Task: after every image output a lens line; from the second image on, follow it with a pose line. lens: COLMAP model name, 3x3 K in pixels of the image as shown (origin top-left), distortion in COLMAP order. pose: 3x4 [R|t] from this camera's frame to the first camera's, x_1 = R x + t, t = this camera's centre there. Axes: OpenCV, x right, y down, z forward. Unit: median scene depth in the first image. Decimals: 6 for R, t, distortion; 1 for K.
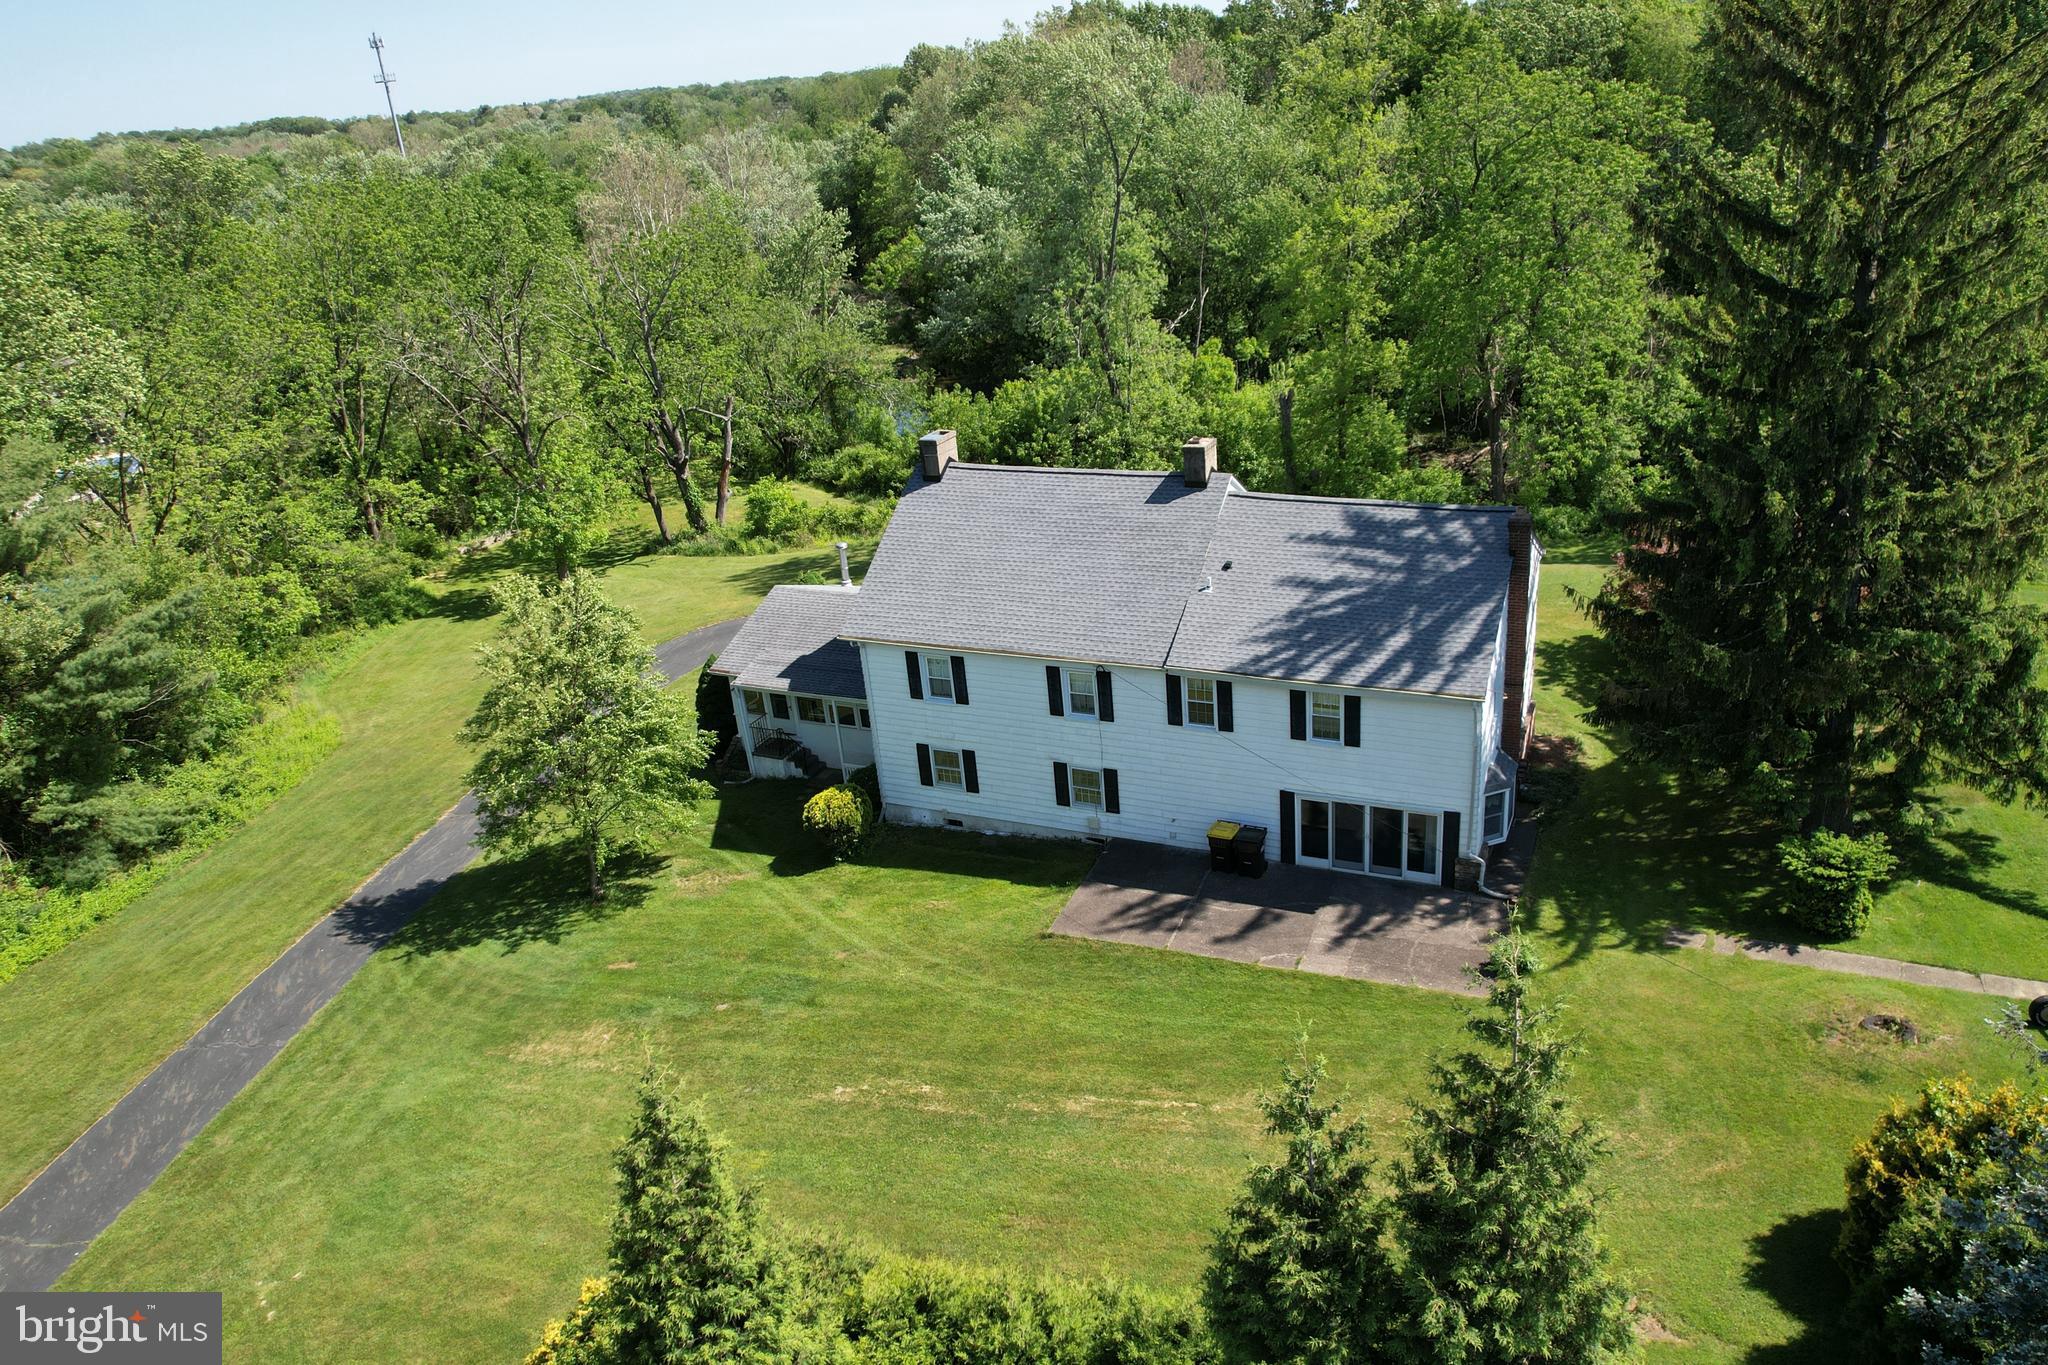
lens RADIAL K [[1306.6, 0, 1026.8], [0, 1306.6, 674.2], [0, 0, 1]] dist [-0.052244, 0.033679]
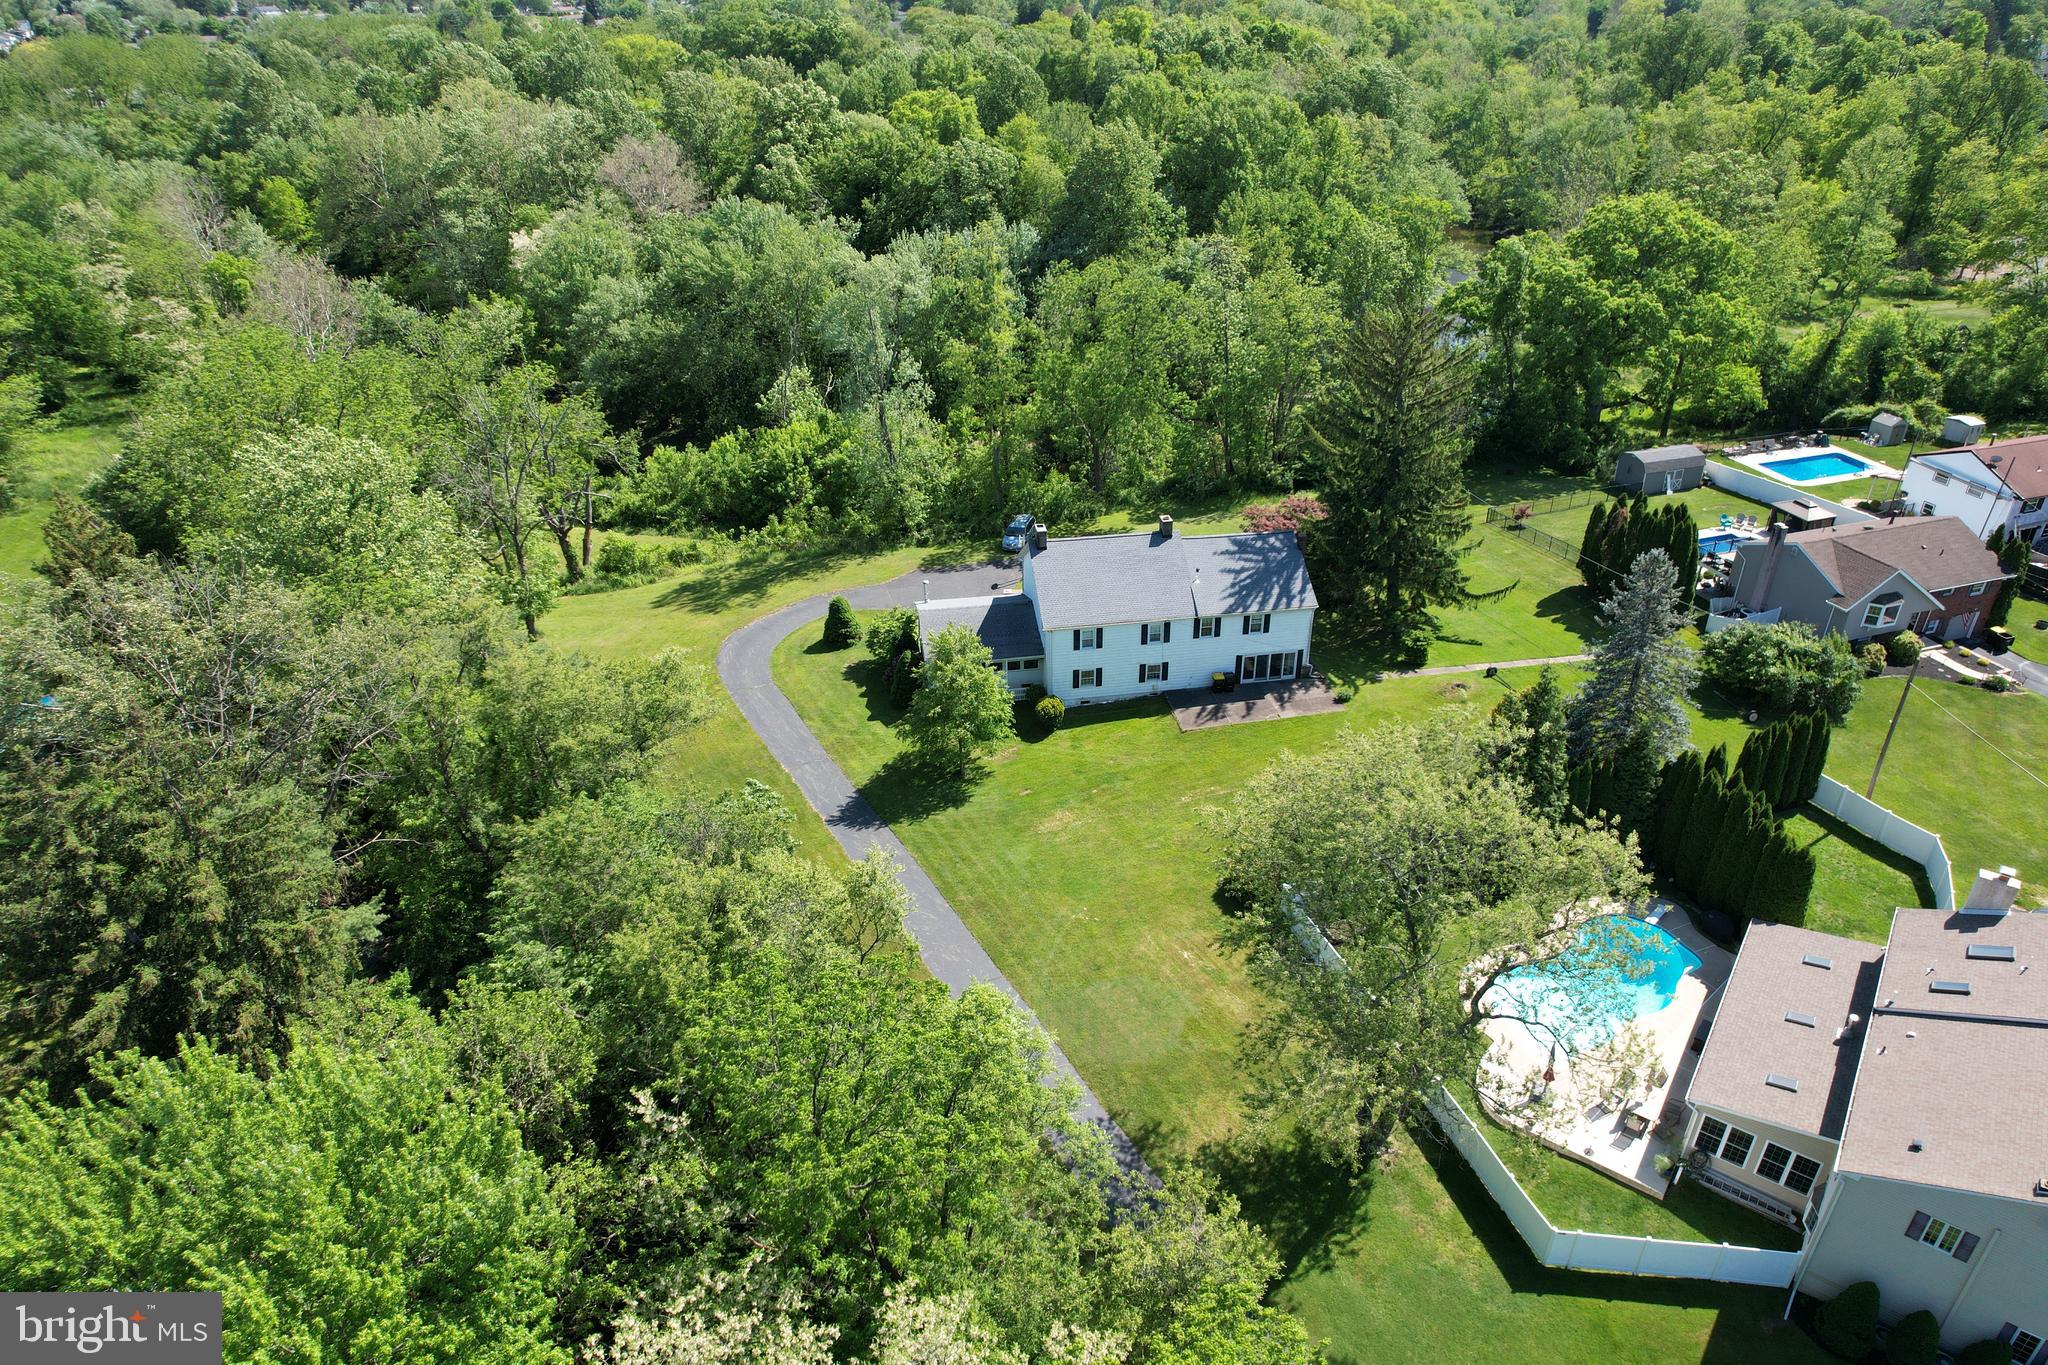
lens RADIAL K [[1306.6, 0, 1026.3], [0, 1306.6, 685.7], [0, 0, 1]] dist [-0.052244, 0.033679]
pose [[0.848170, -0.221324, 0.481273, -1.367777], [0.165213, 0.973740, 0.156634, -0.313872], [-0.503302, -0.053340, 0.862463, -0.962333]]
